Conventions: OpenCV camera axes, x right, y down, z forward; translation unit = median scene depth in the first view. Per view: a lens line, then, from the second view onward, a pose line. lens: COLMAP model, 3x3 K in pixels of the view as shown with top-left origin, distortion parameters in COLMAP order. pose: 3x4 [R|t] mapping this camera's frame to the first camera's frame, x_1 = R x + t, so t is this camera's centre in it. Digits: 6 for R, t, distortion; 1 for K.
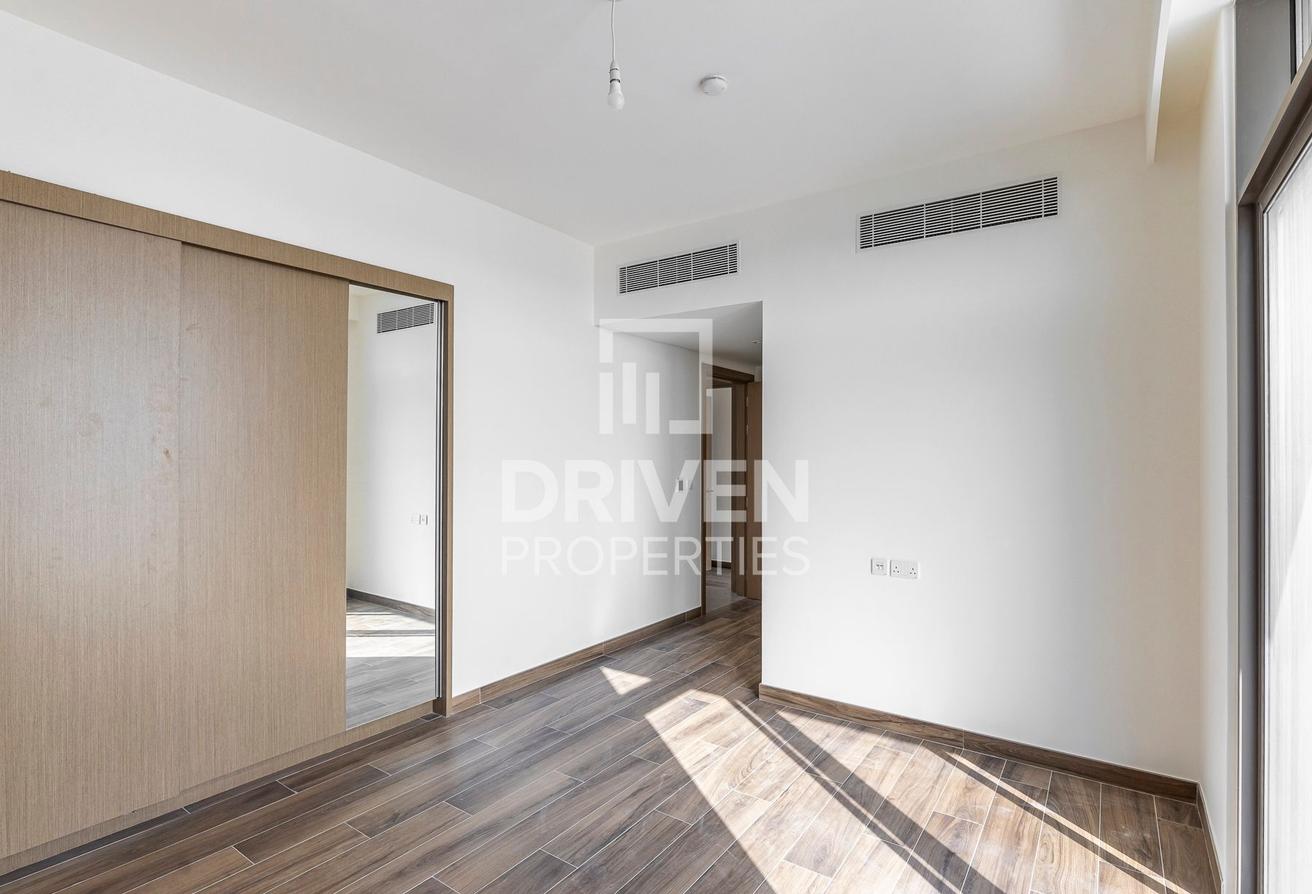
lens RADIAL K [[649.6, 0, 660.5], [0, 649.6, 447.2], [0, 0, 1]] dist [-0.001368, -0.001558]
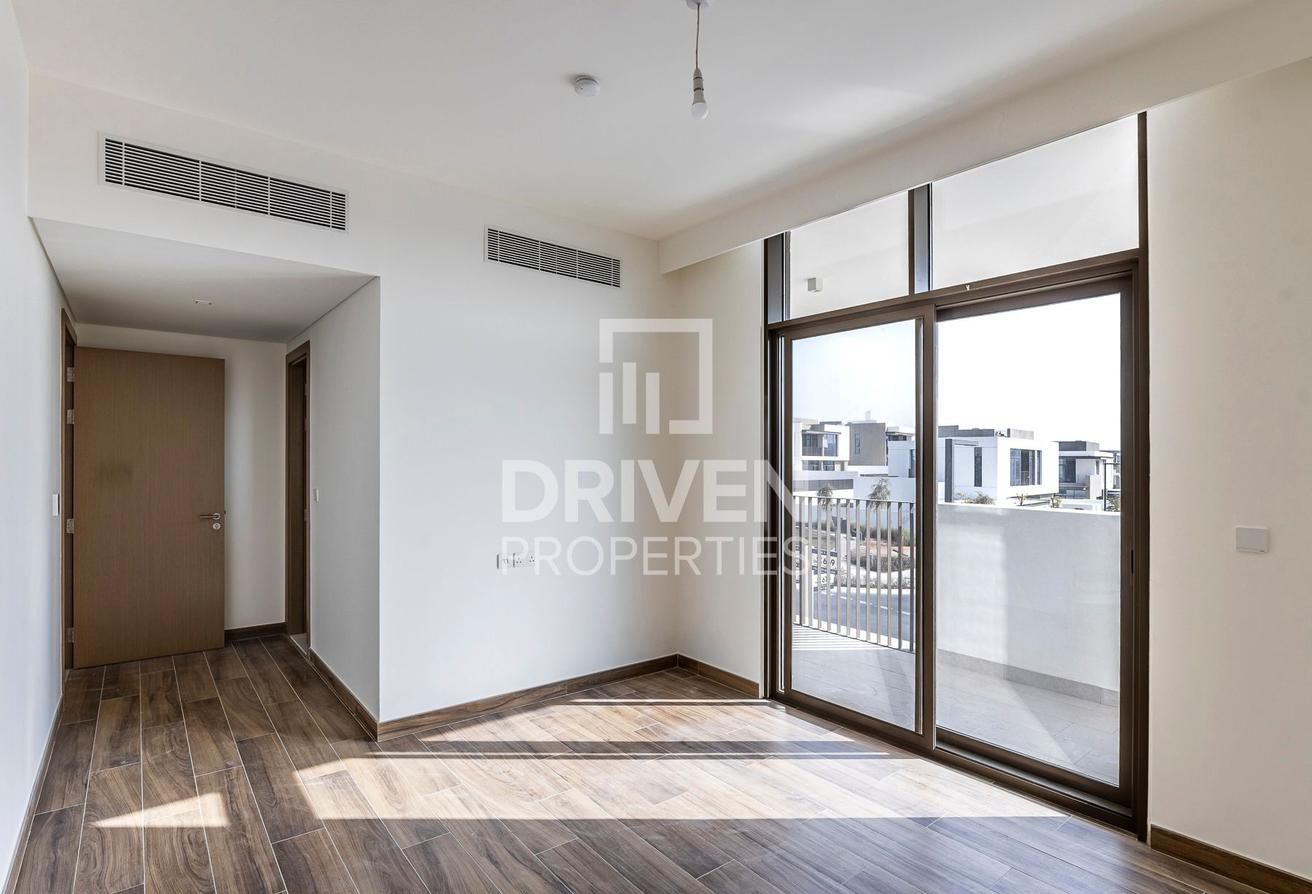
lens RADIAL K [[649.6, 0, 662.7], [0, 649.6, 454.1], [0, 0, 1]] dist [-0.001368, -0.001558]
pose [[0.280505, 0.006268, 0.959832, -0.675248], [-0.018978, 0.999819, -0.000983, 0.003090], [-0.959665, -0.017940, 0.280573, 0.484172]]
